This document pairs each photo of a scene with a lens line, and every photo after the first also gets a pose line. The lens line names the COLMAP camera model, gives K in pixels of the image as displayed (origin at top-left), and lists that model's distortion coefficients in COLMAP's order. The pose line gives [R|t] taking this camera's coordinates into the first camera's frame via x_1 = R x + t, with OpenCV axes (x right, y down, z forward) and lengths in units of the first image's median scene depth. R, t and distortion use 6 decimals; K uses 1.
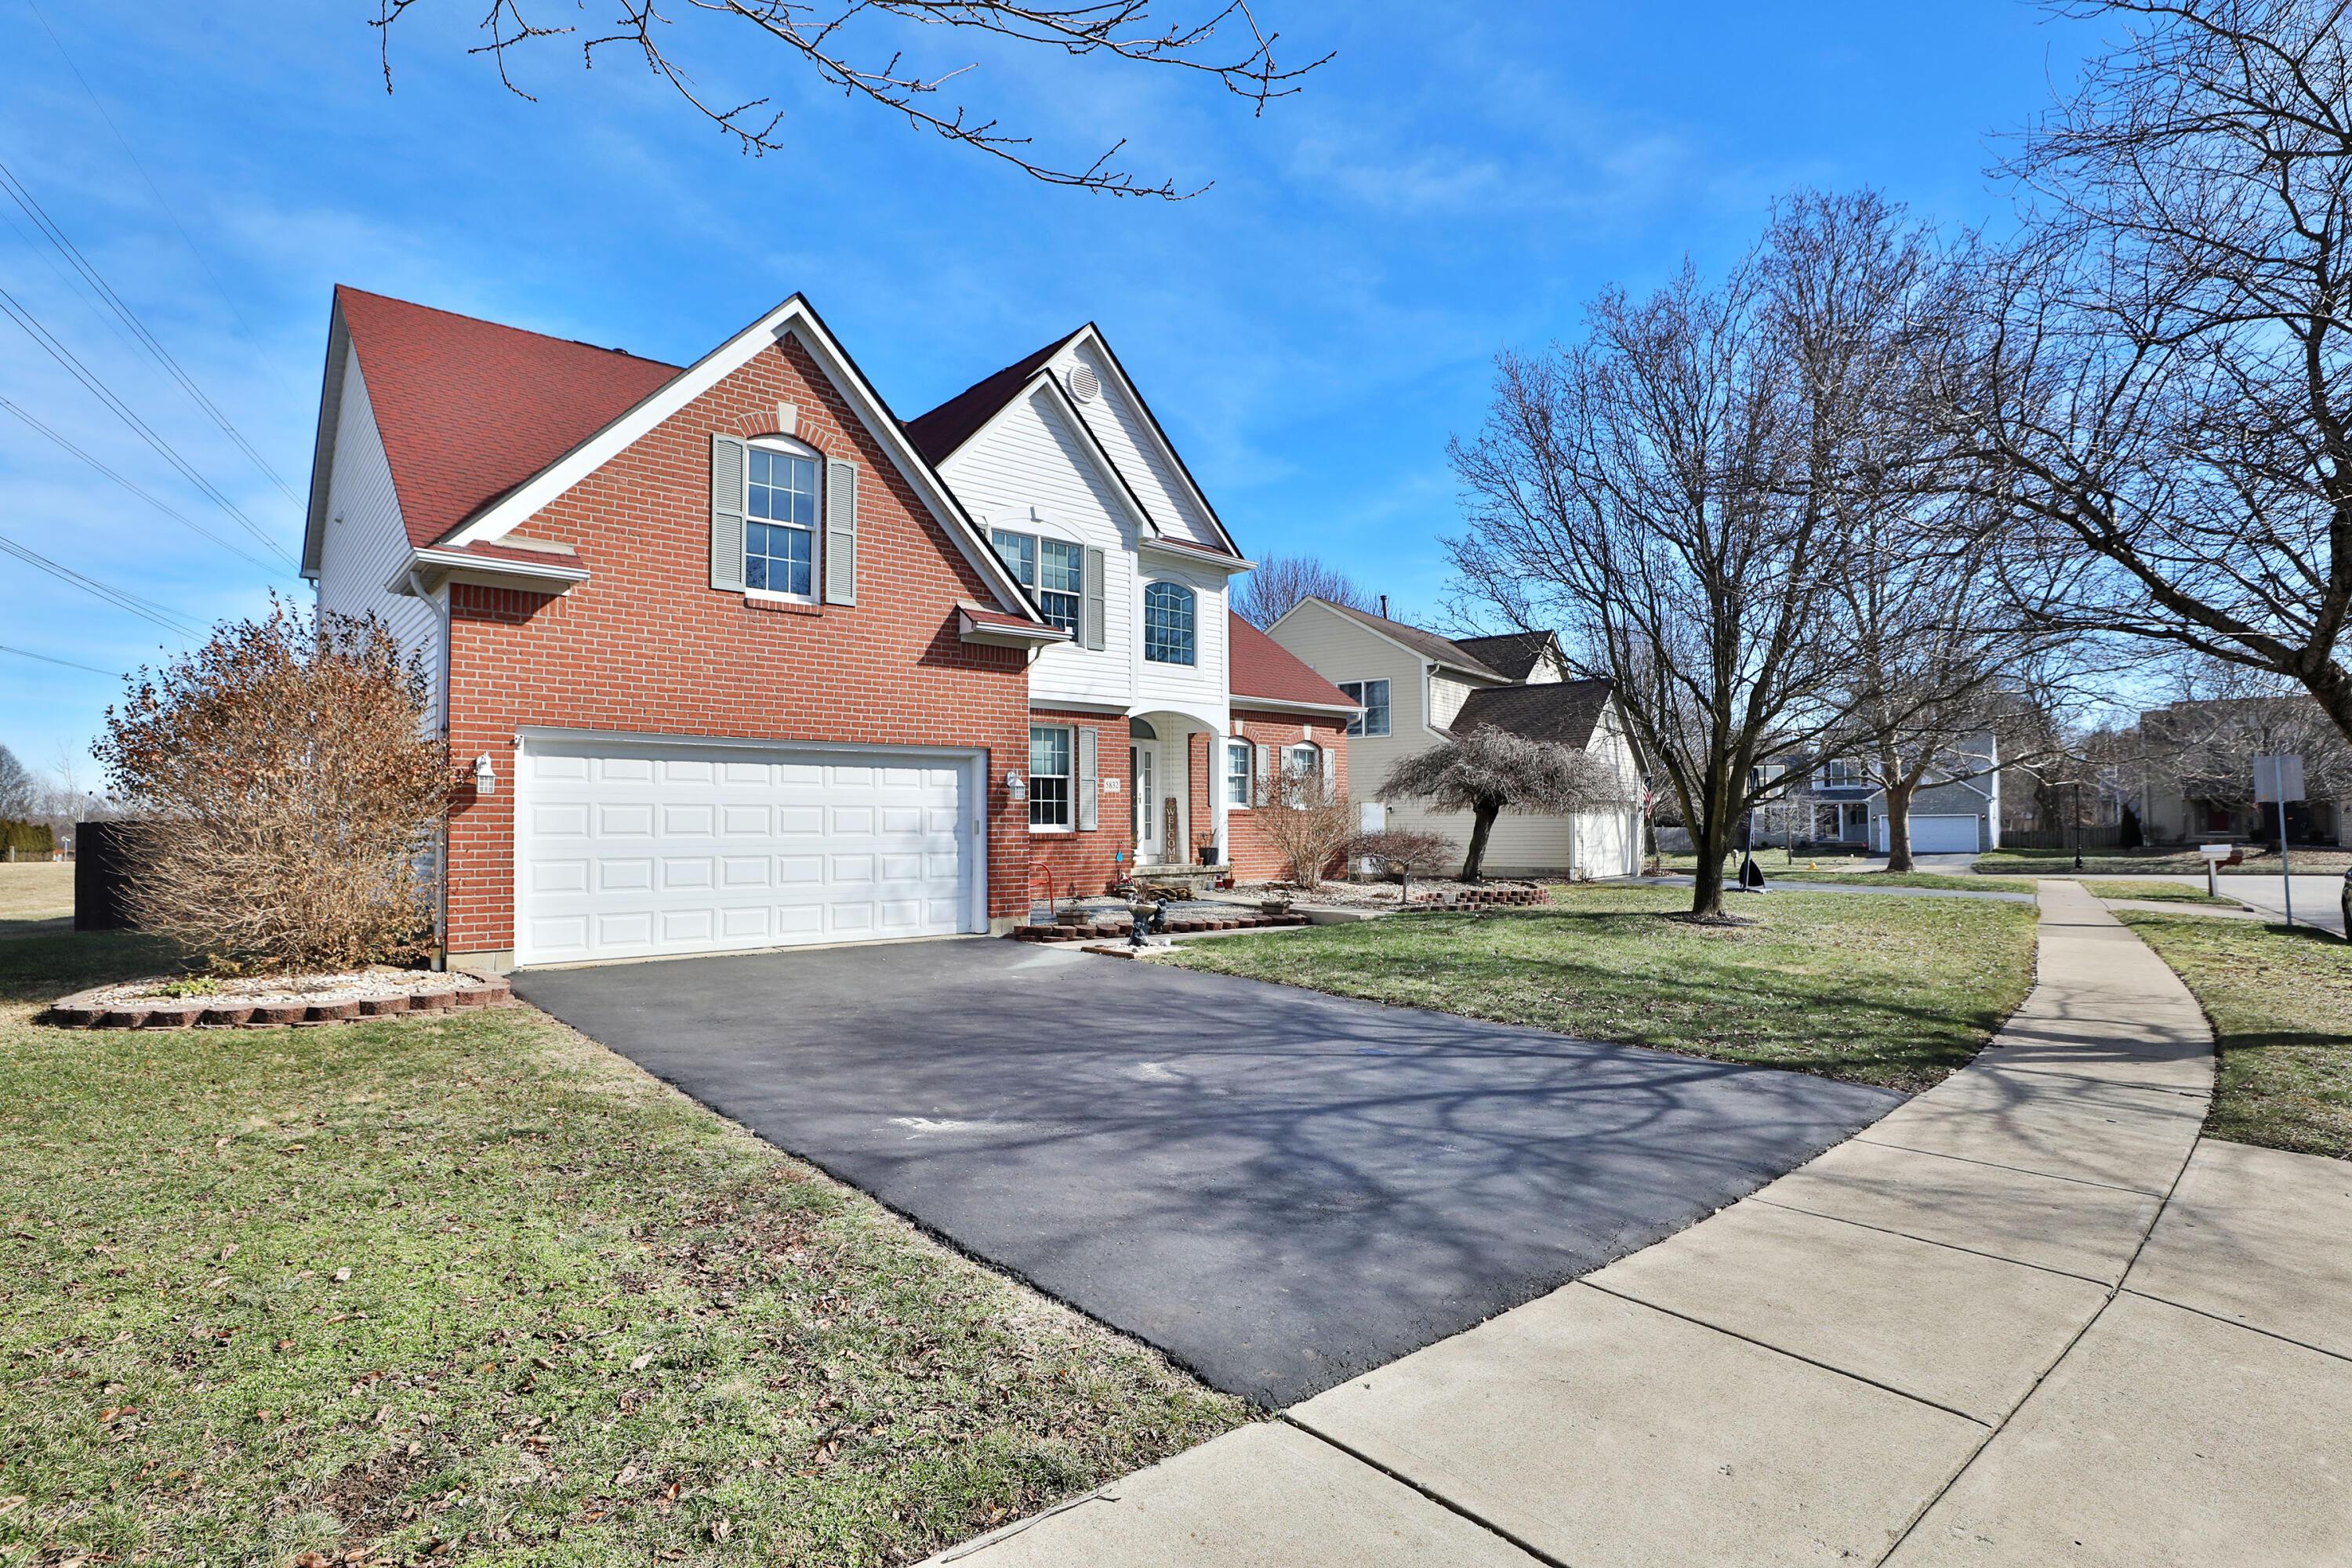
lens RADIAL K [[1177.2, 0, 1188.9], [0, 1177.2, 800.4], [0, 0, 1]] dist [0.005989, 0.000271]
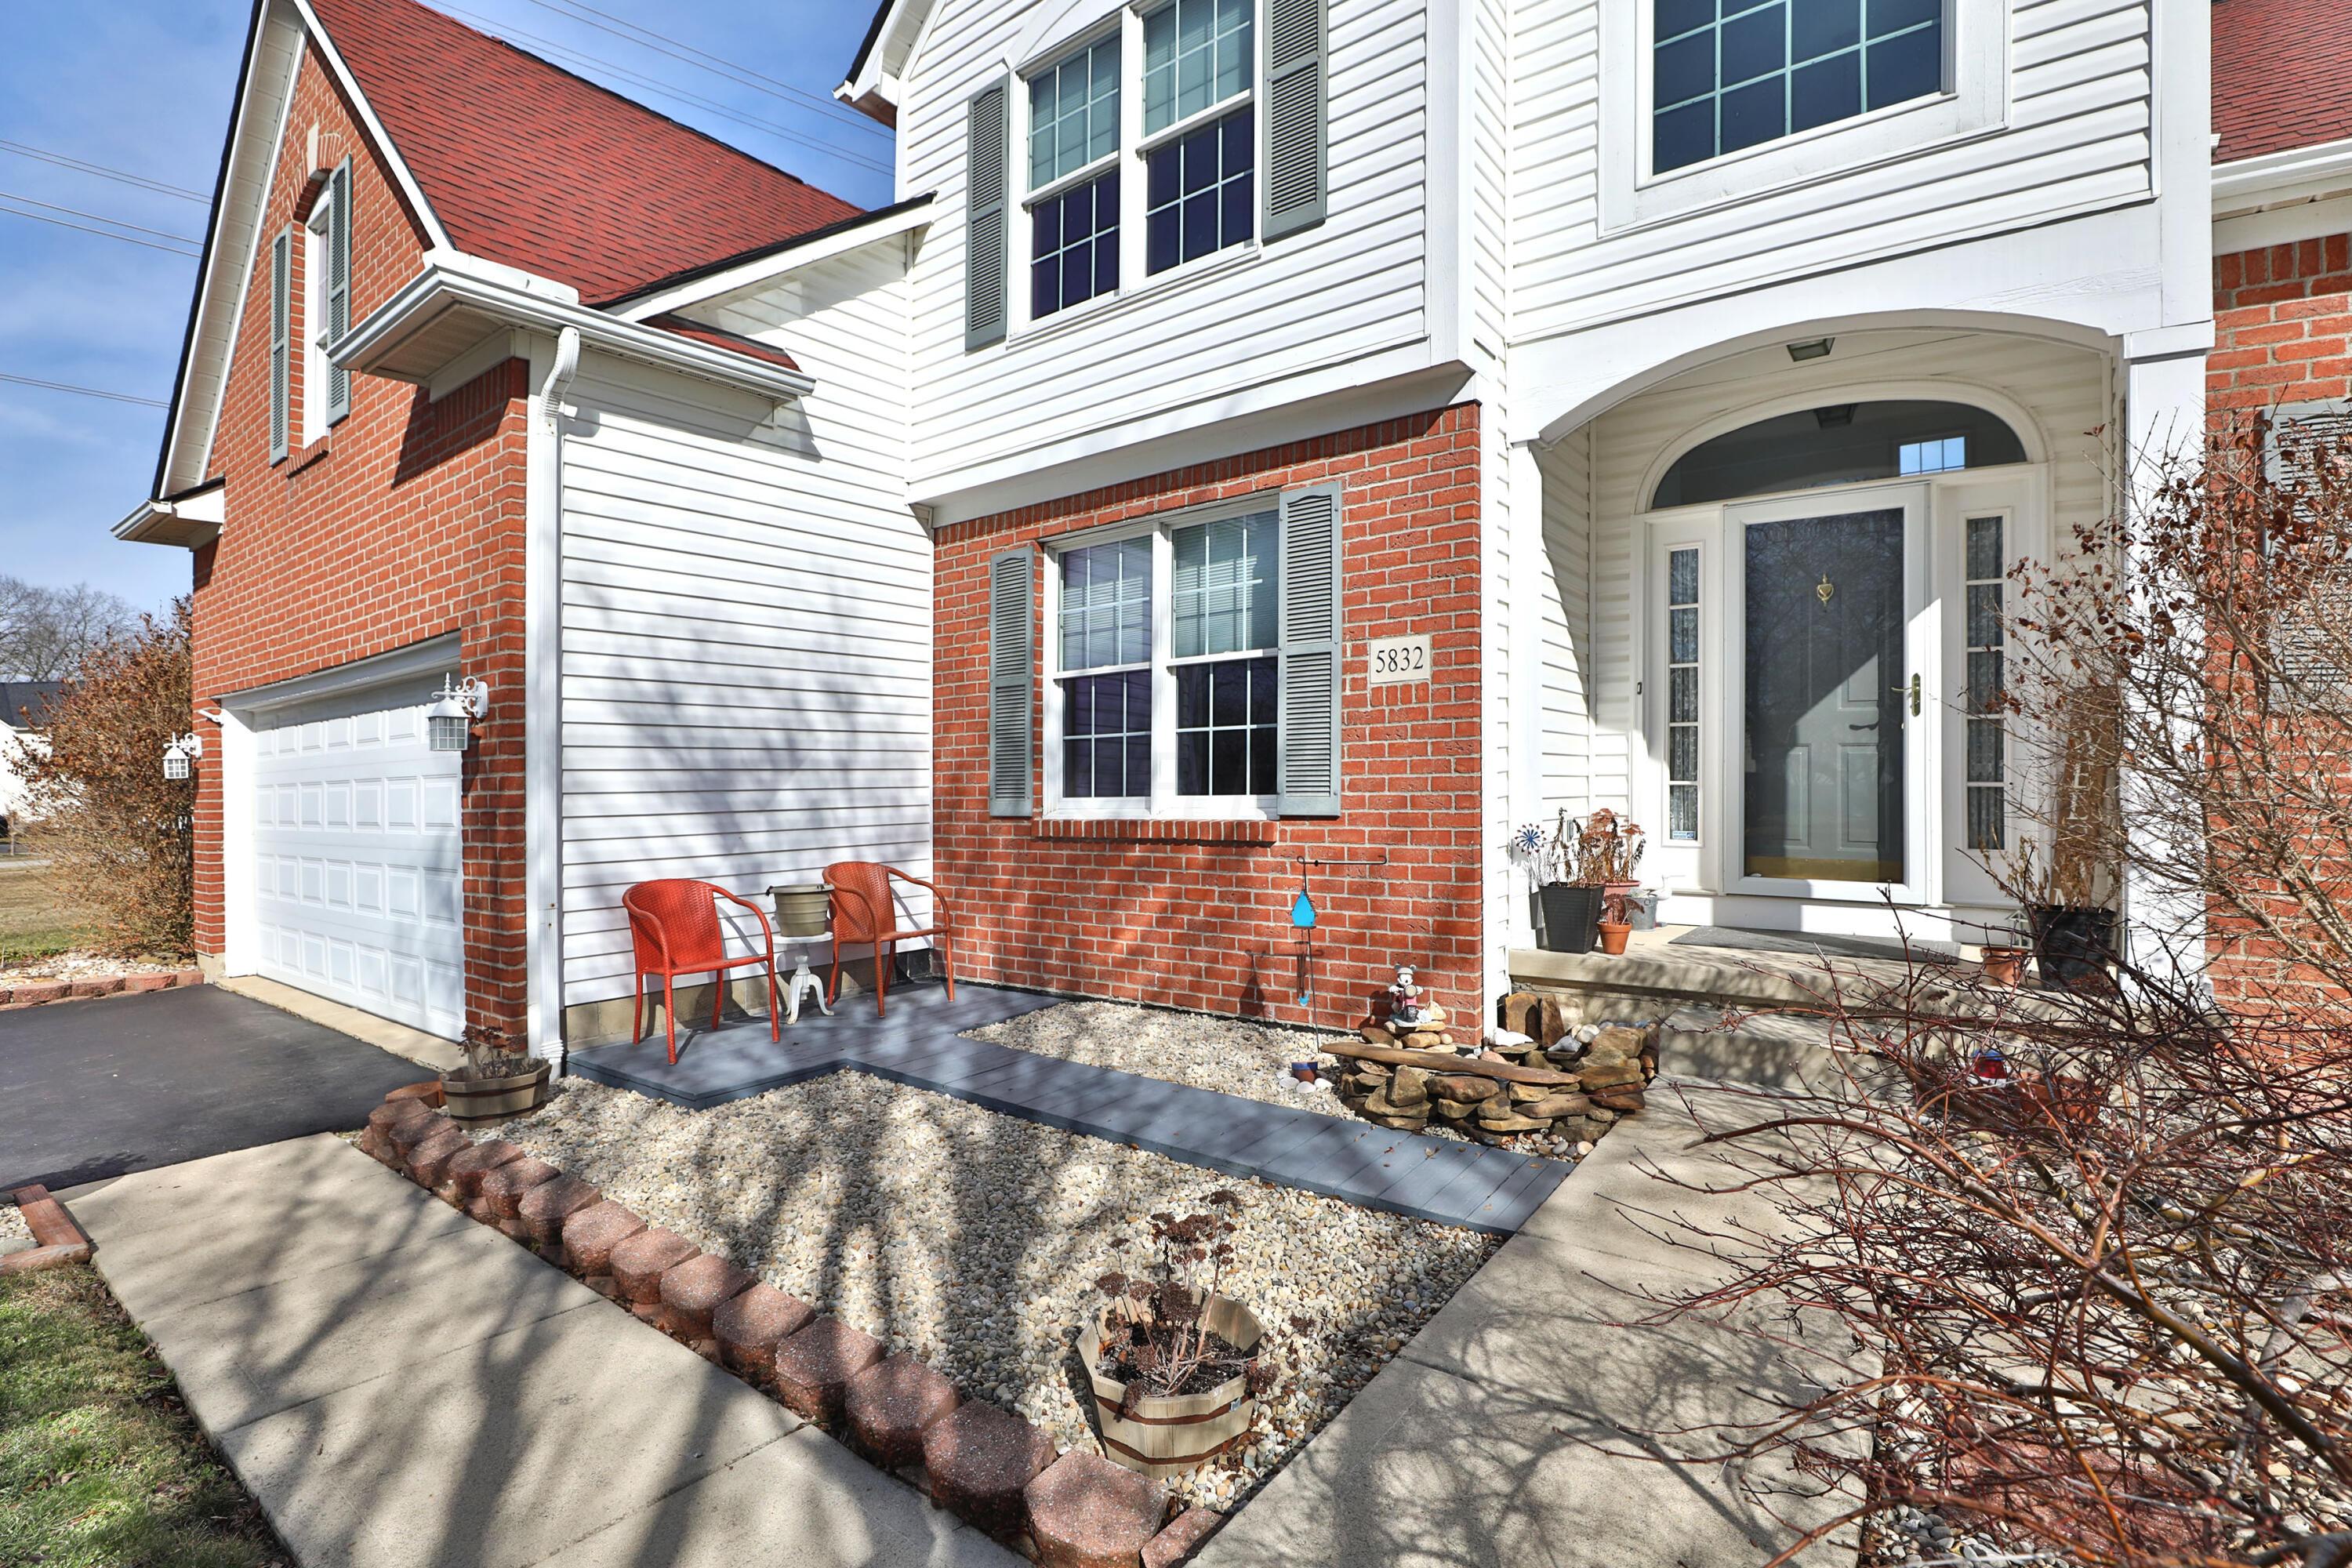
lens RADIAL K [[1127.2, 0, 1189.5], [0, 1127.2, 797.4], [0, 0, 1]] dist [-0.015386, 0.000604]
pose [[0.214455, -0.009805, -0.976685, 0.201212], [0.027226, 0.999621, -0.004058, 0.021304], [0.976354, -0.025721, 0.214641, 0.906278]]
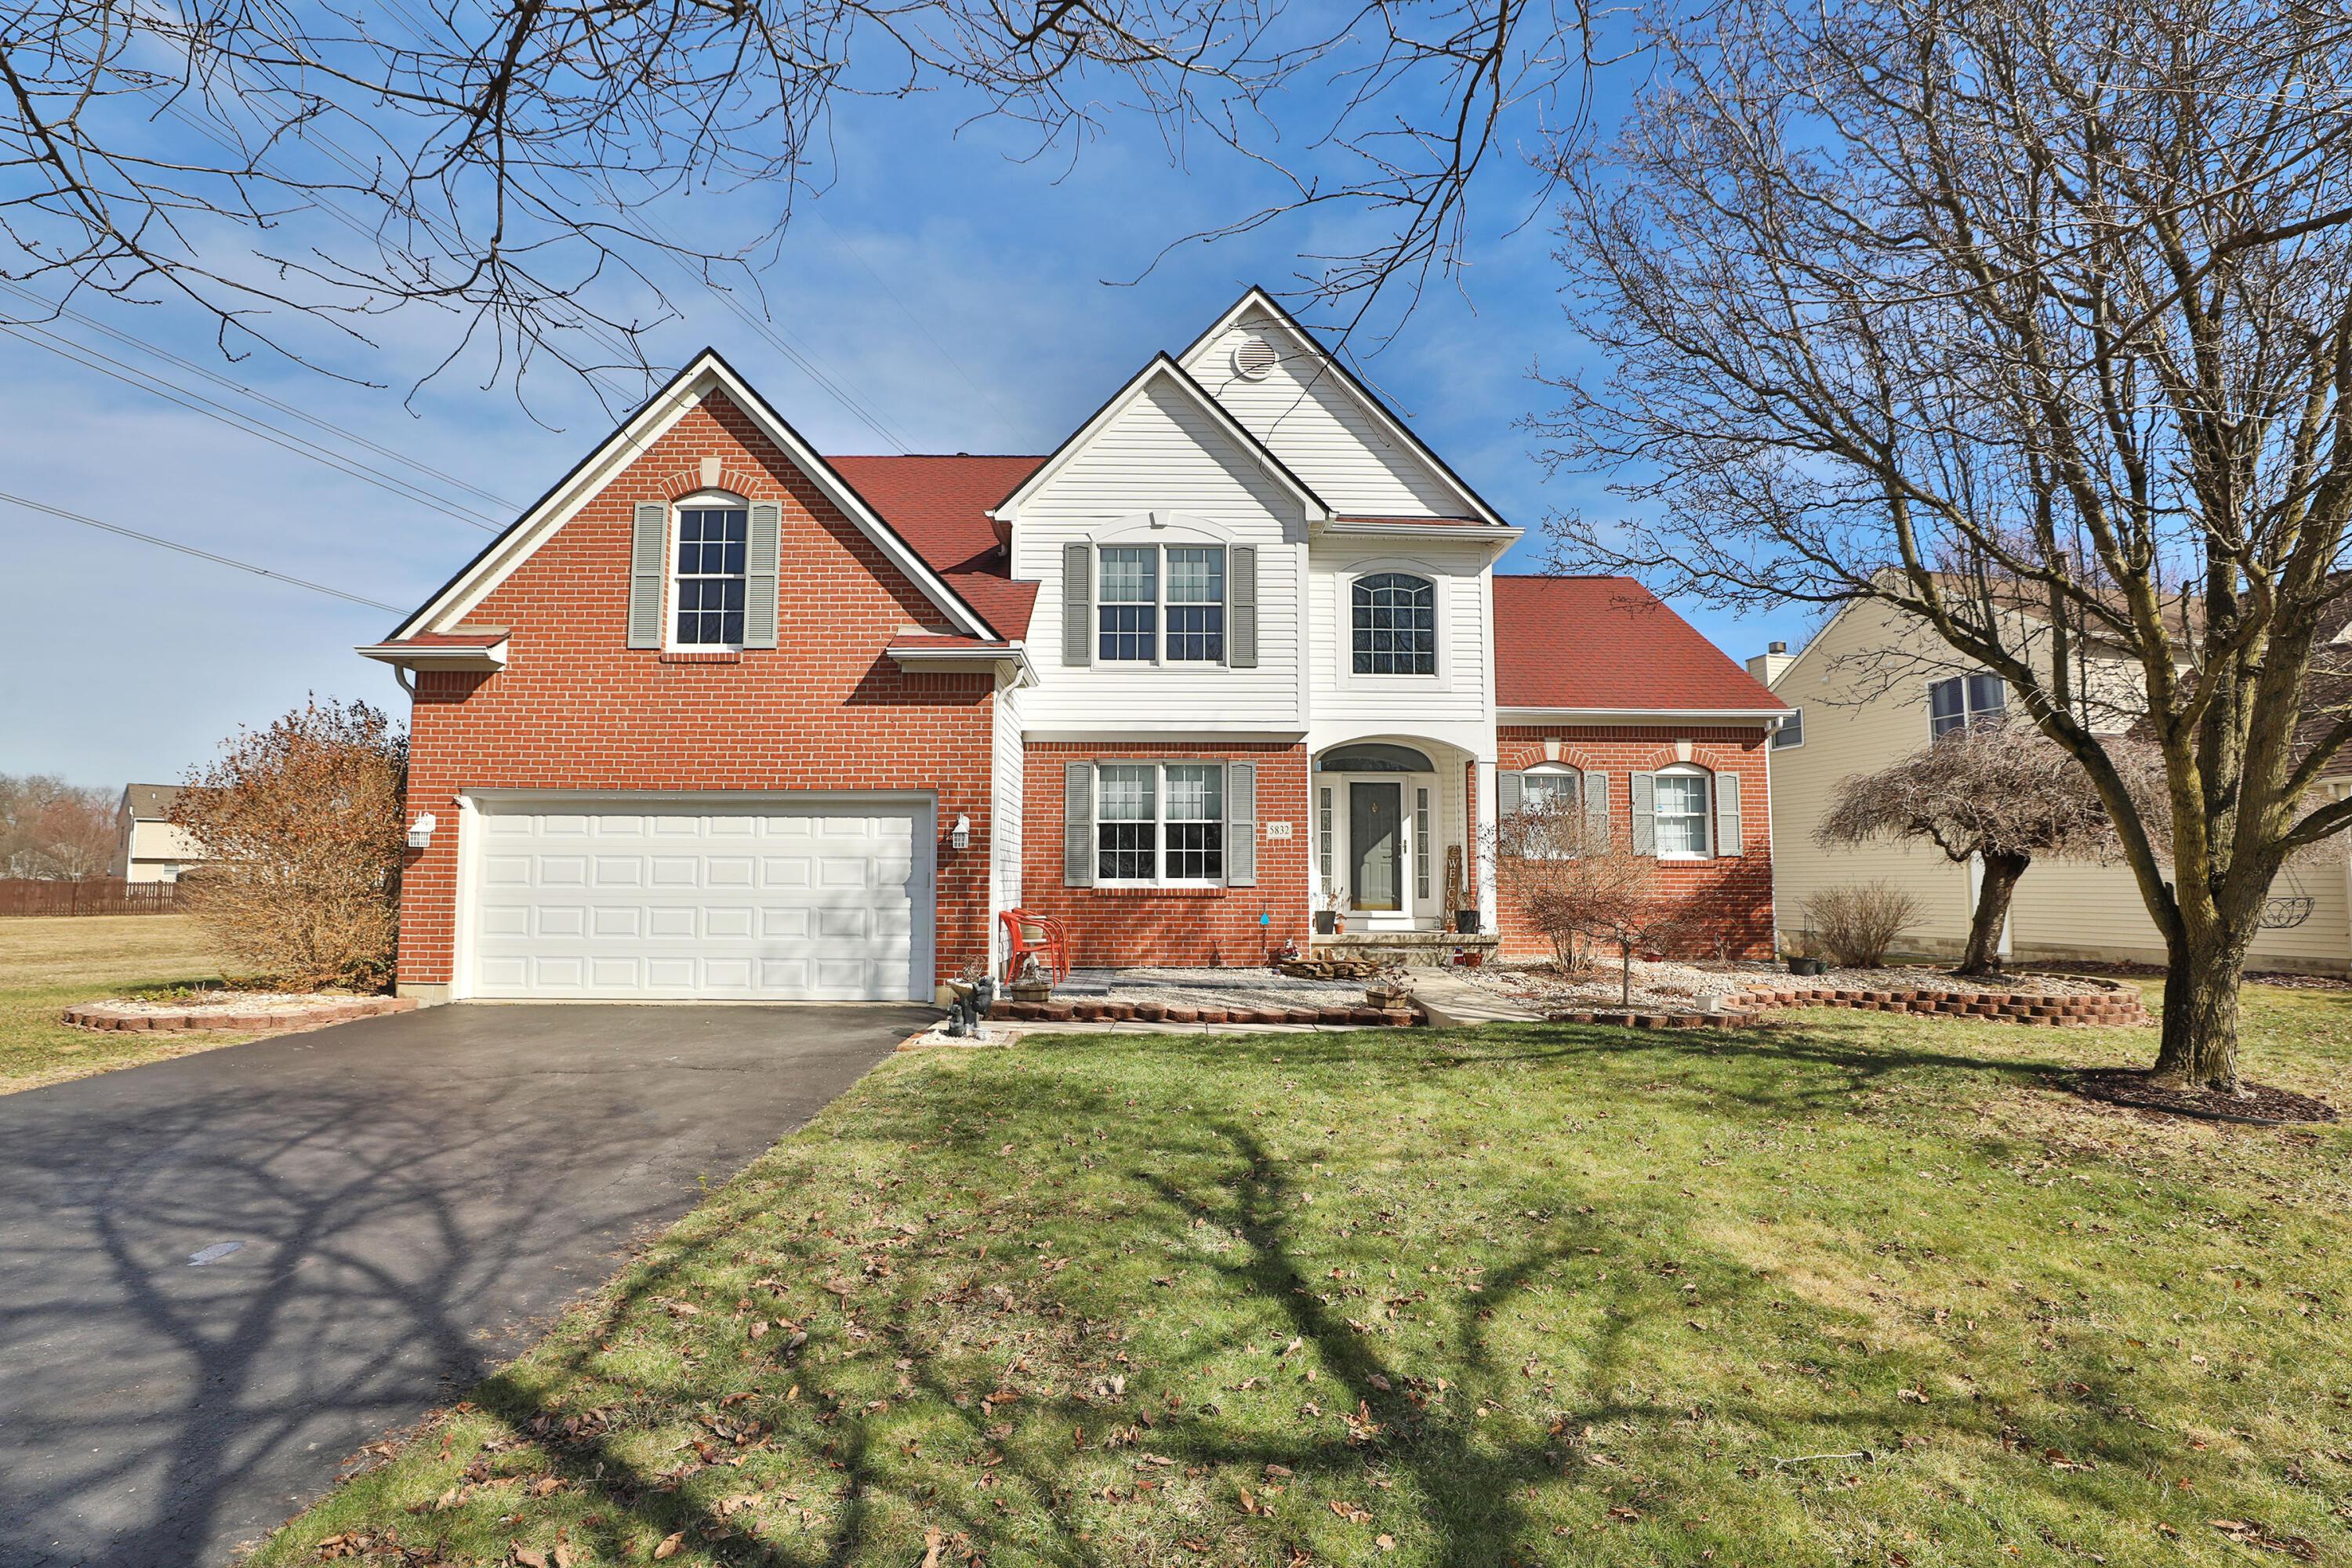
lens RADIAL K [[1127.2, 0, 1177.9], [0, 1127.2, 810.1], [0, 0, 1]] dist [-0.015386, 0.000604]
pose [[0.757639, -0.035900, -0.651686, 0.397260], [0.007764, 0.998911, -0.046001, 0.008234], [0.652628, 0.029792, 0.757093, 0.372819]]
